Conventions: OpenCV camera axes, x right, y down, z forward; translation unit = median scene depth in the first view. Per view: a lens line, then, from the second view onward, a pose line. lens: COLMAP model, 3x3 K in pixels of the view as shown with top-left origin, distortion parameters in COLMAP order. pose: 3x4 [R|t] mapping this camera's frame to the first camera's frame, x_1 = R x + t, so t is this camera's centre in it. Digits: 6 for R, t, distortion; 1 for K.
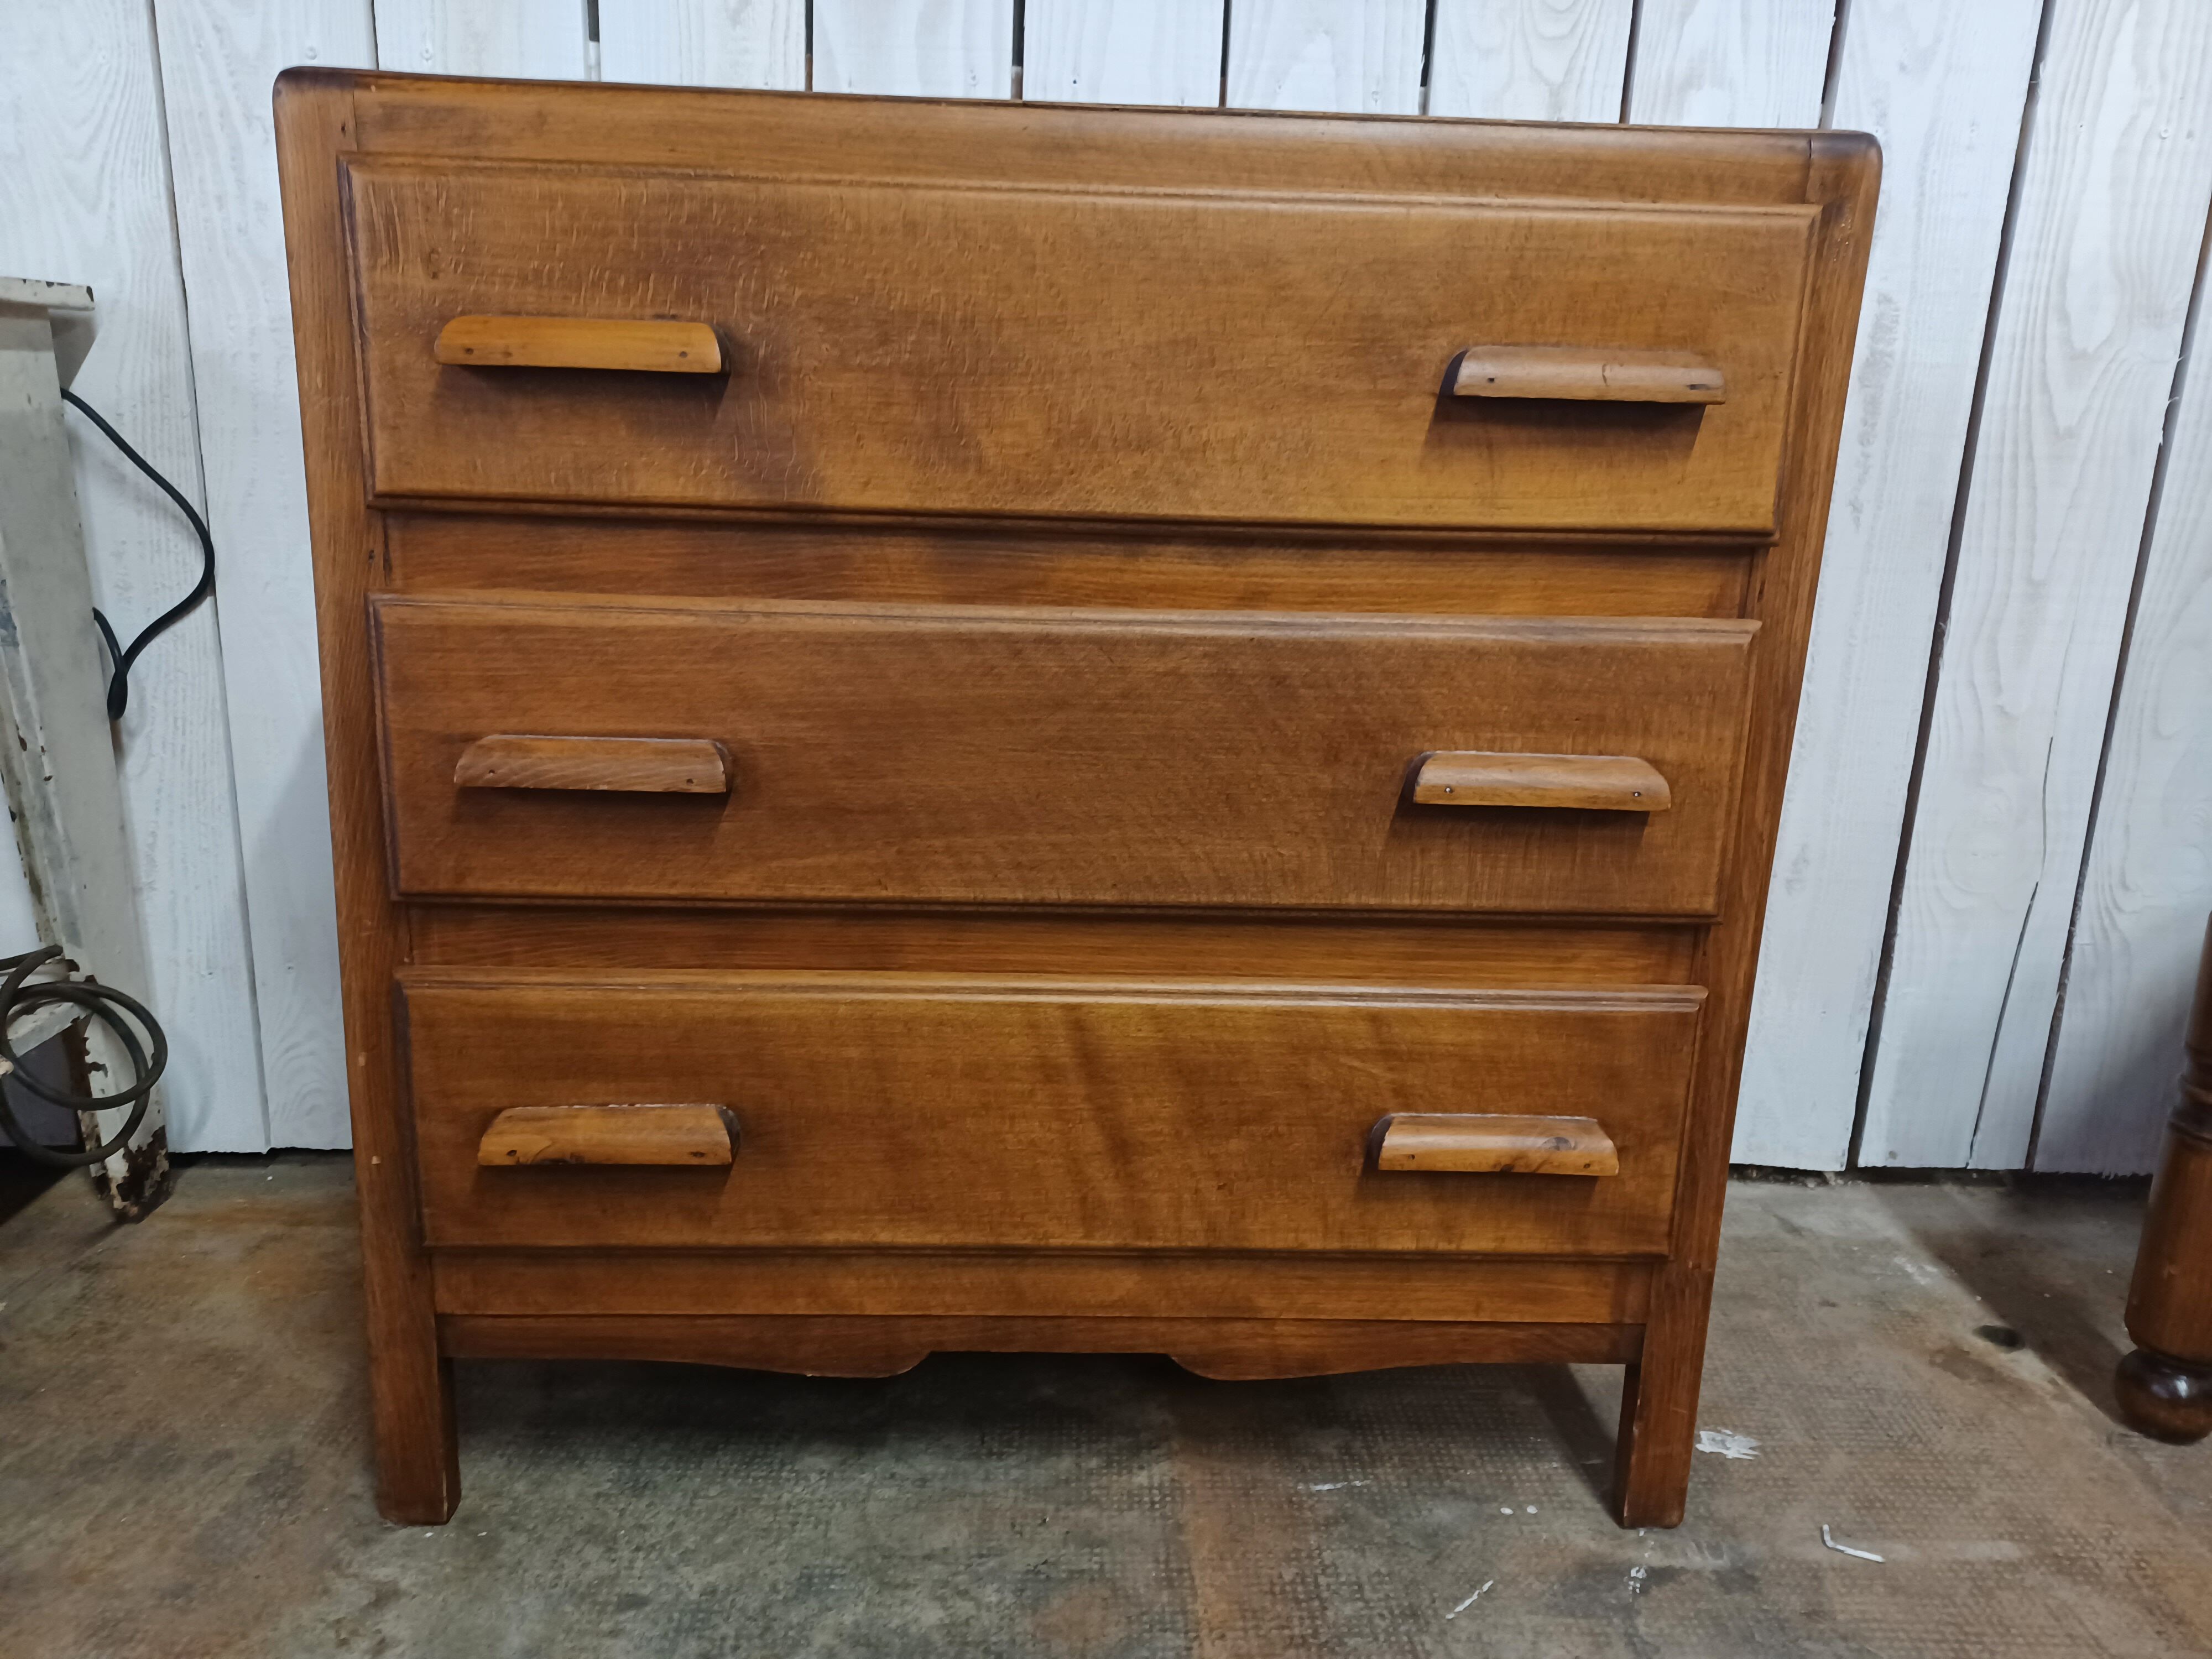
lens RADIAL K [[1603.8, 0, 1097.2], [0, 1603.8, 837.1], [0, 0, 1]] dist [0.025293, 0.010883]
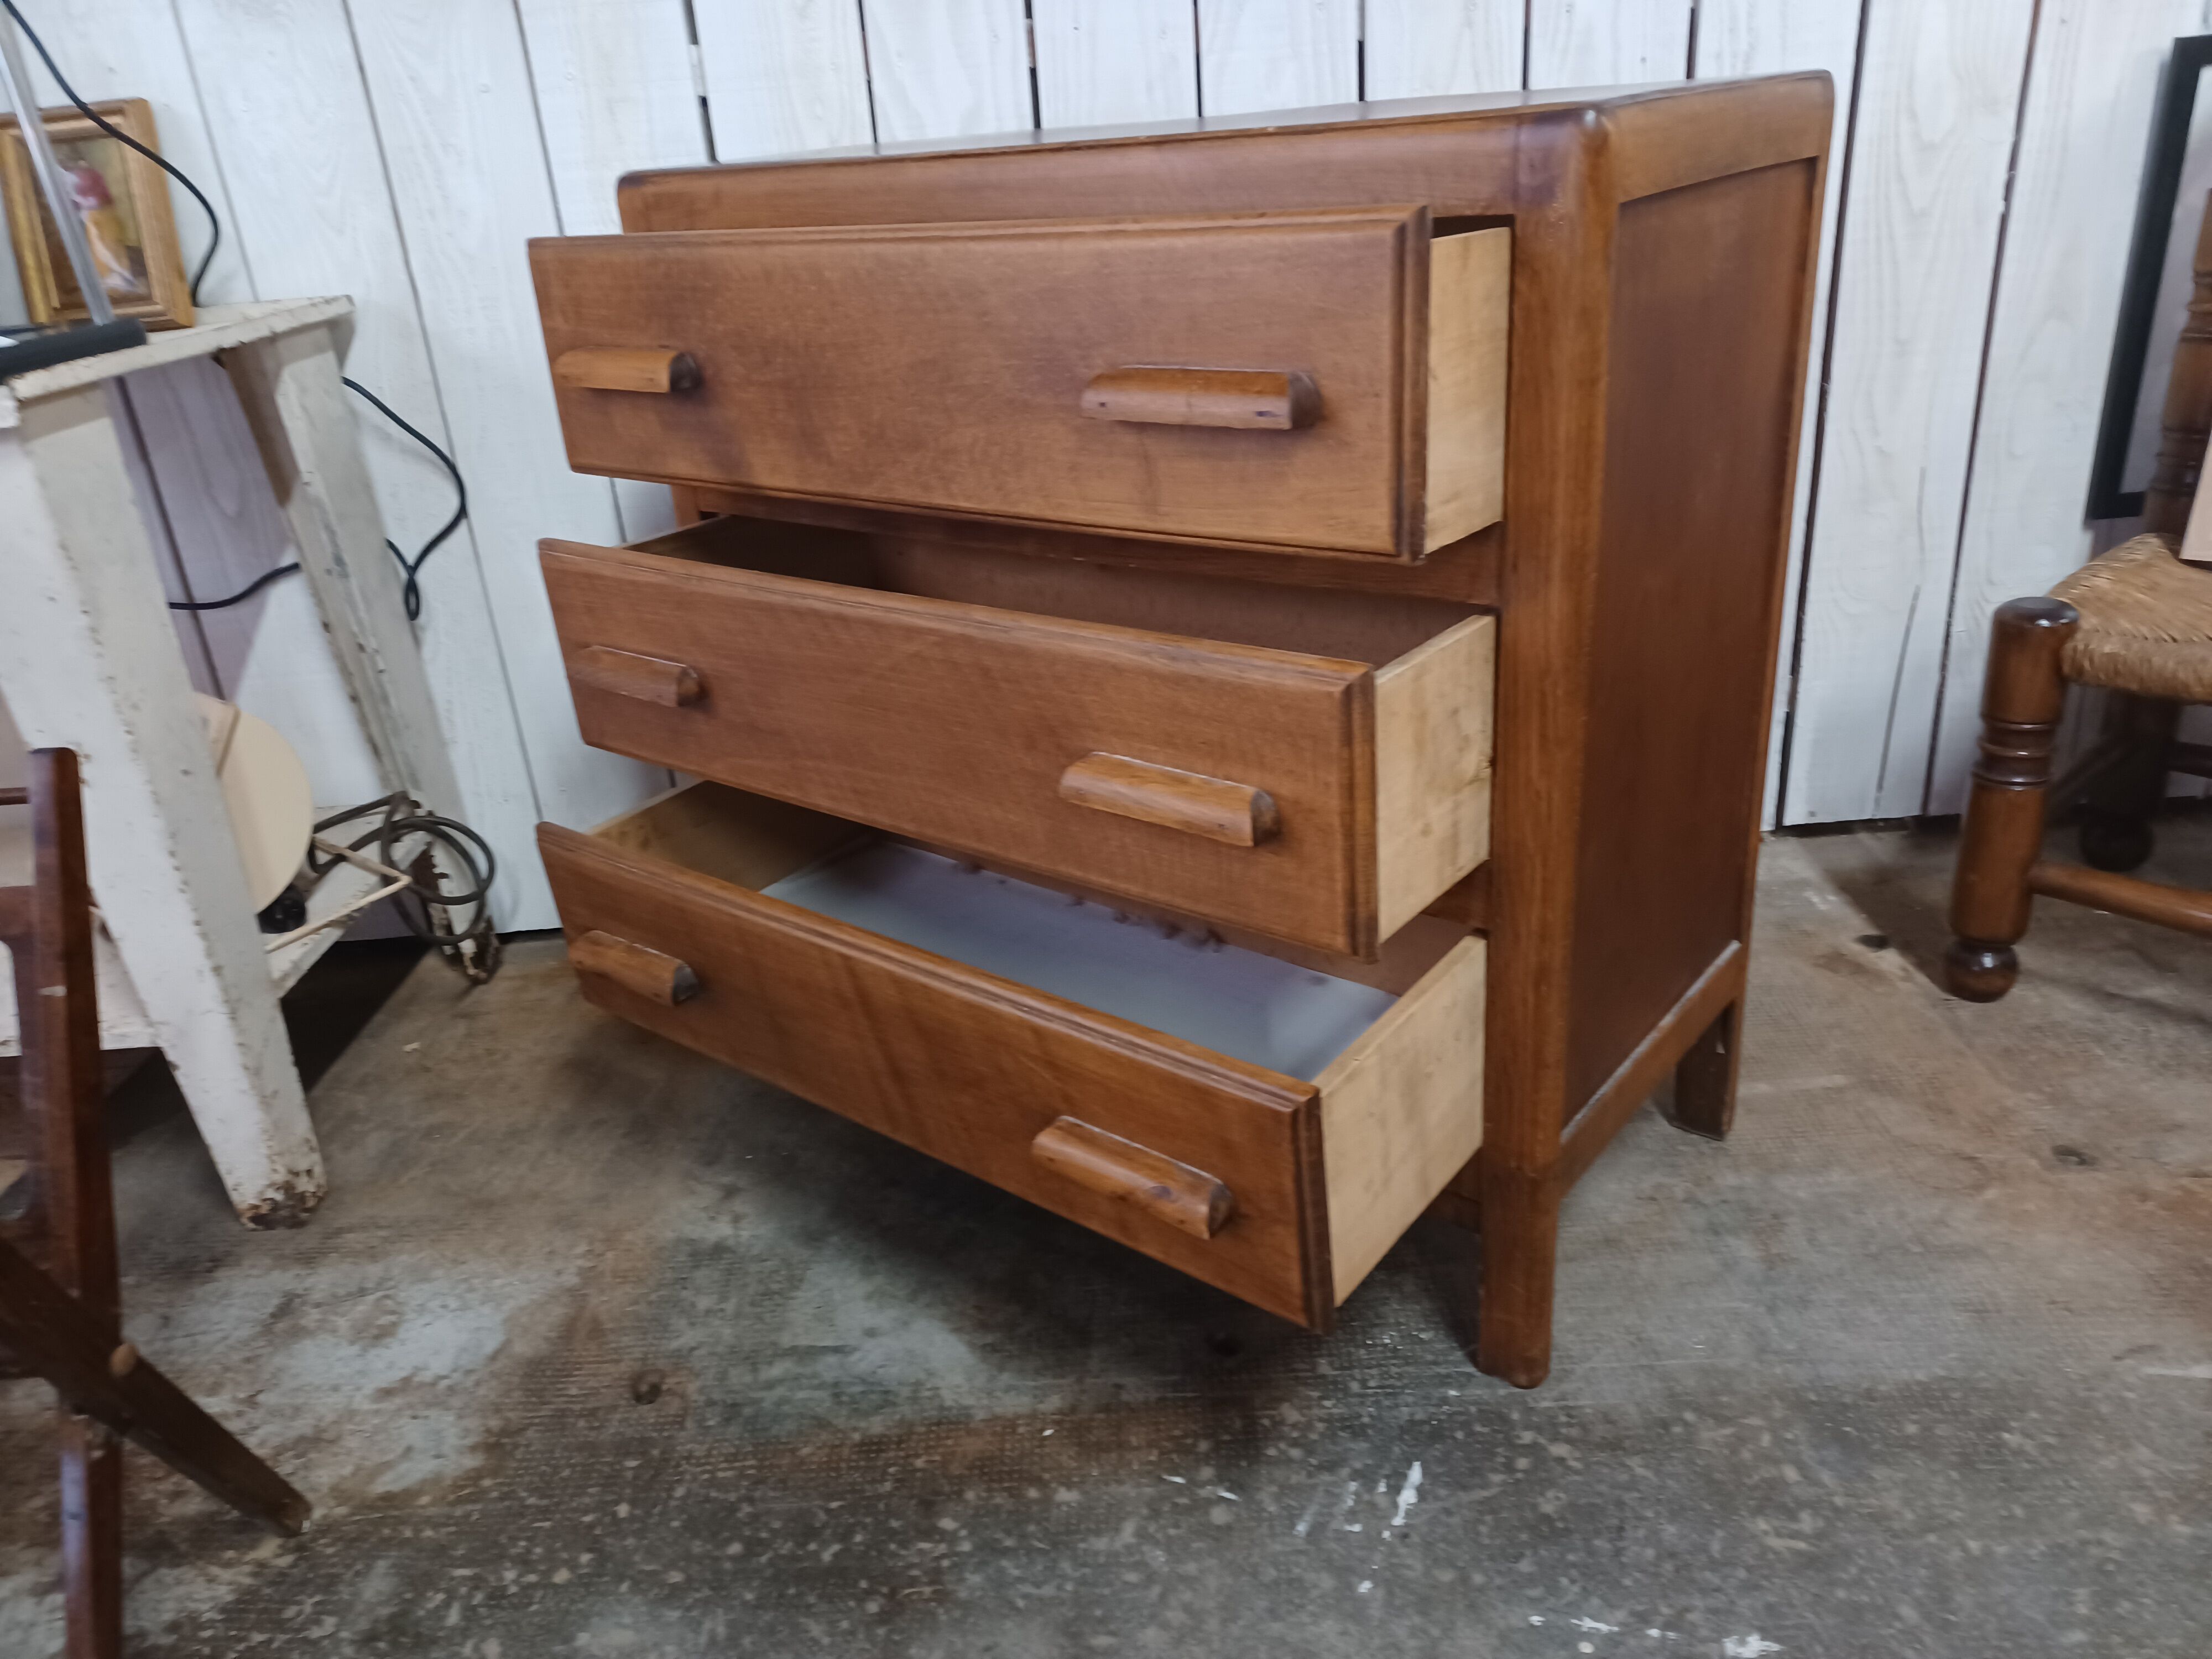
lens RADIAL K [[1606.0, 0, 1105.9], [0, 1606.0, 835.4], [0, 0, 1]] dist [0.032290, 0.002260]
pose [[0.993353, -0.093997, -0.066438, 0.040657], [0.103283, 0.982663, 0.153969, -0.054986], [0.050814, -0.159807, 0.985840, -0.394237]]
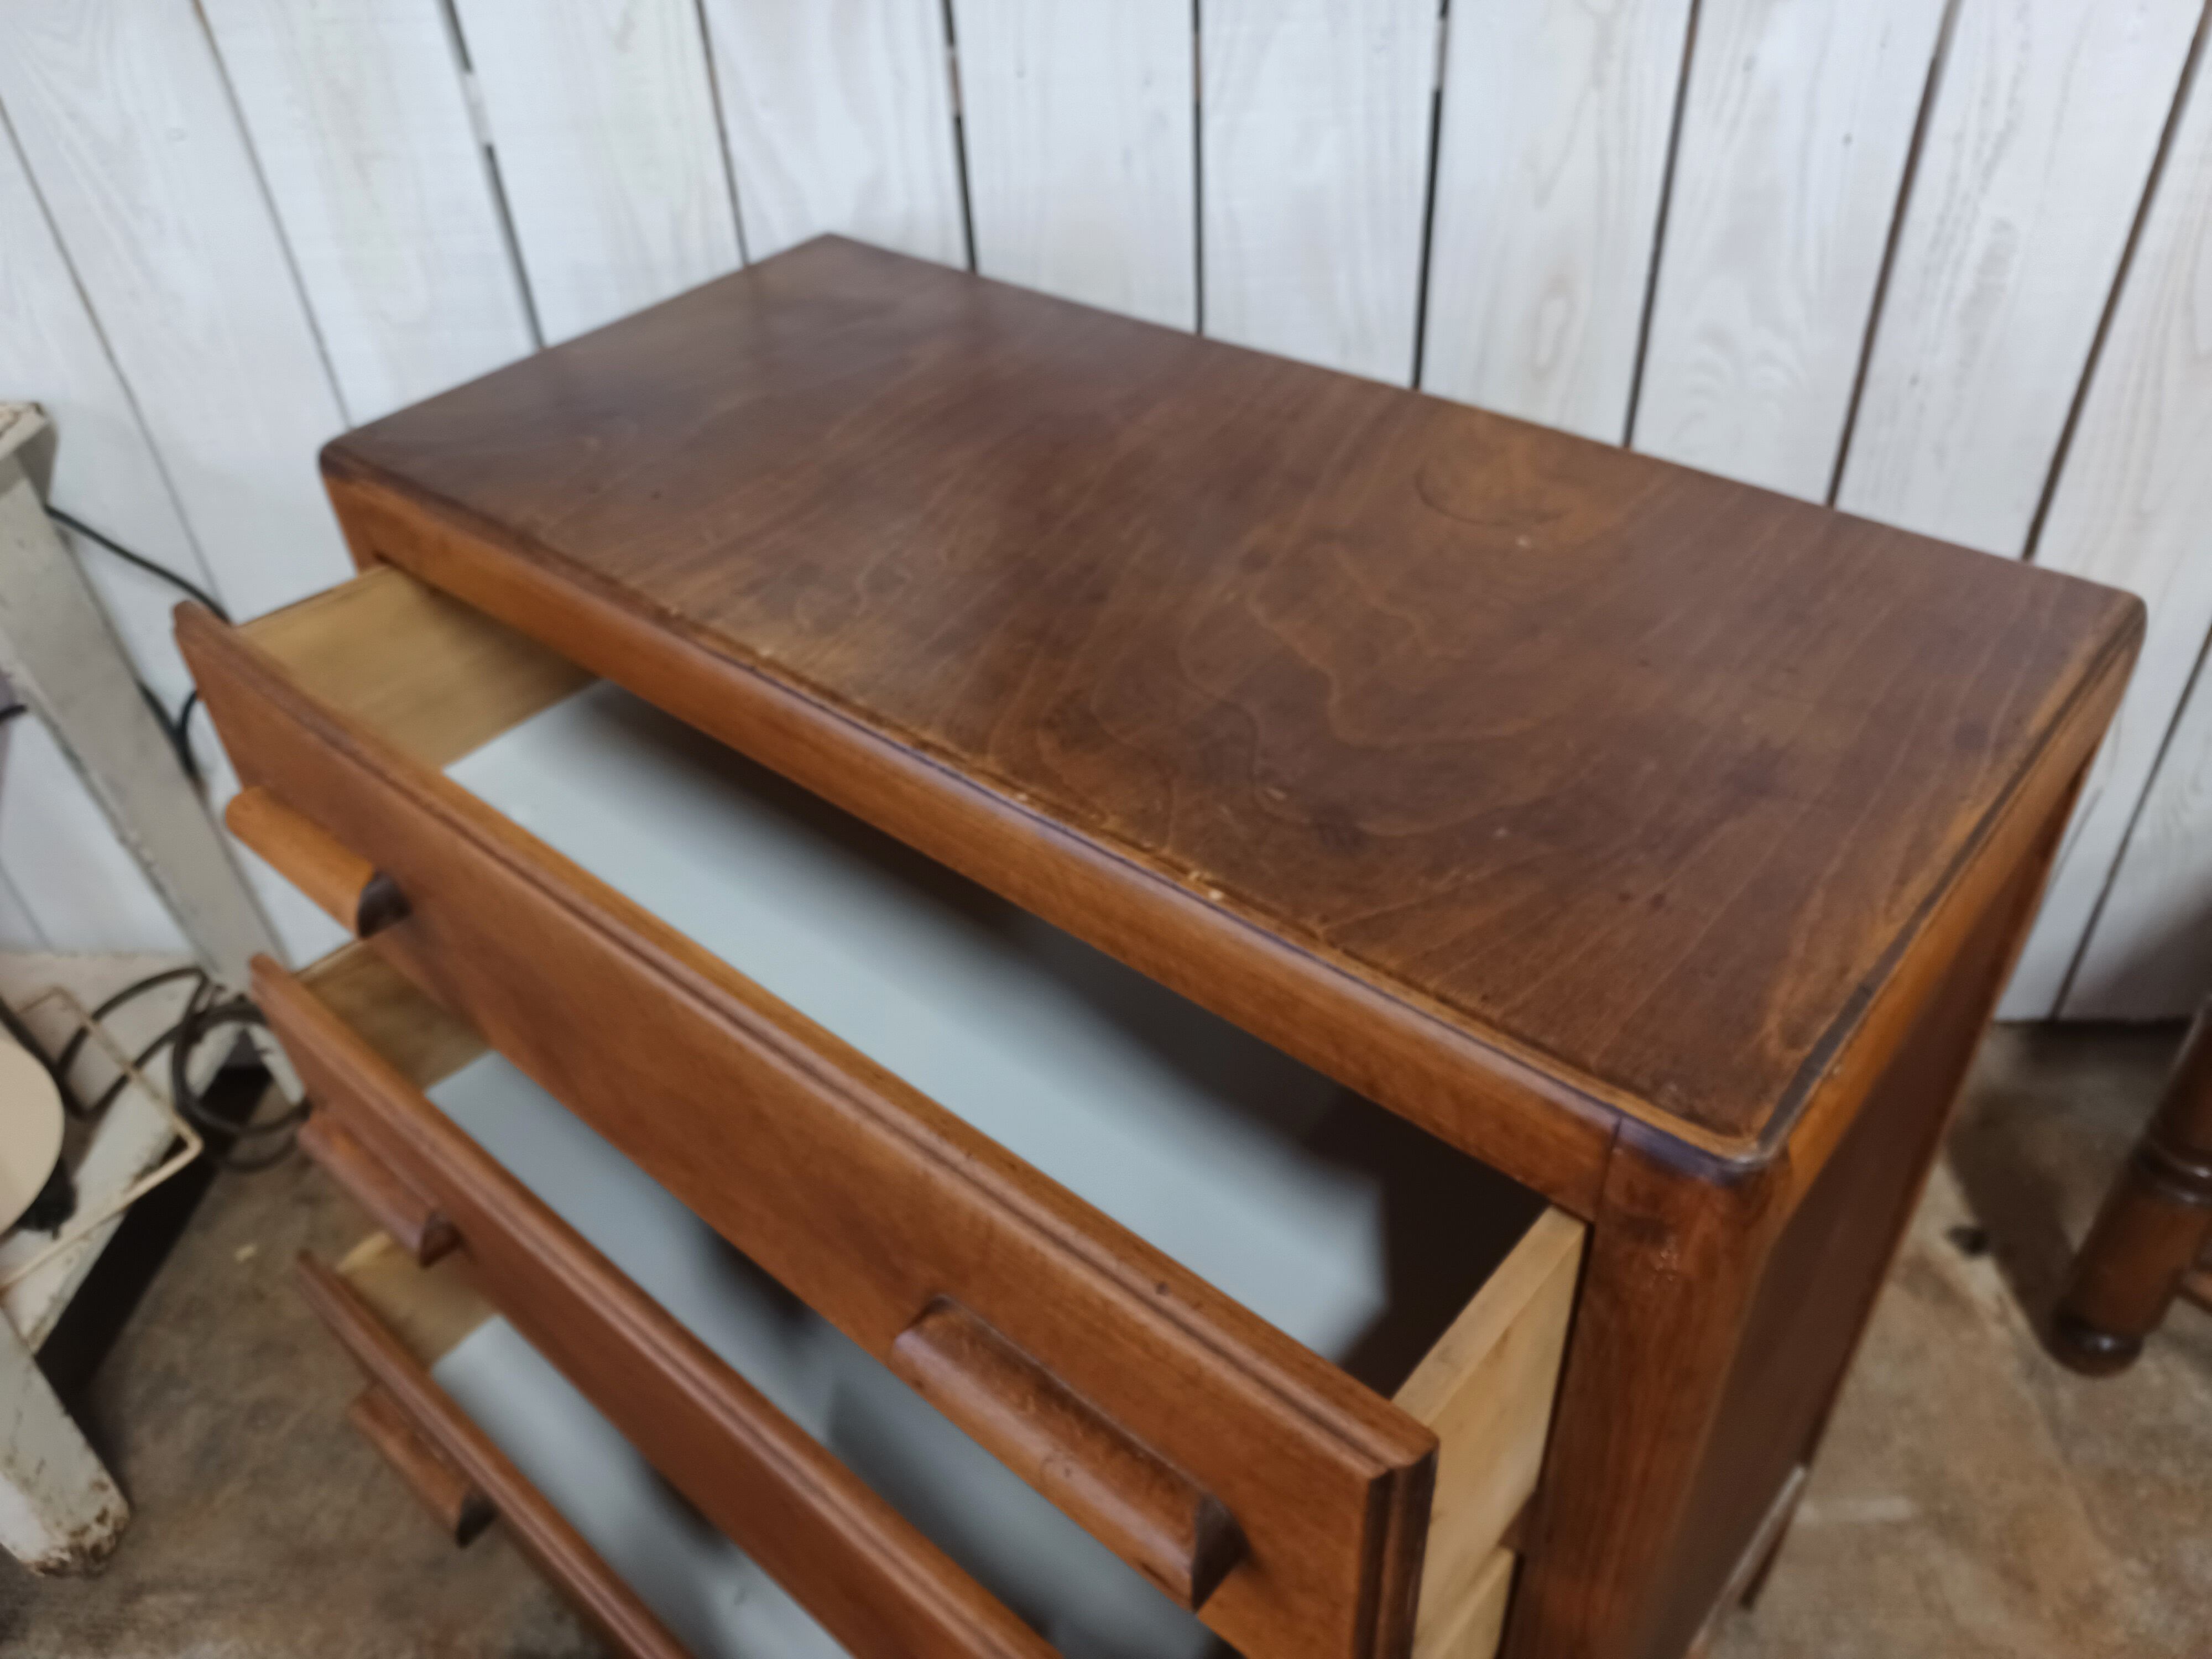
lens RADIAL K [[1637.4, 0, 1099.6], [0, 1637.4, 832.2], [0, 0, 1]] dist [0.006630, 0.011008]
pose [[0.993604, -0.033740, -0.107765, 0.129658], [0.074645, 0.912330, 0.402593, -0.543090], [0.084734, -0.408062, 0.909013, 0.067957]]
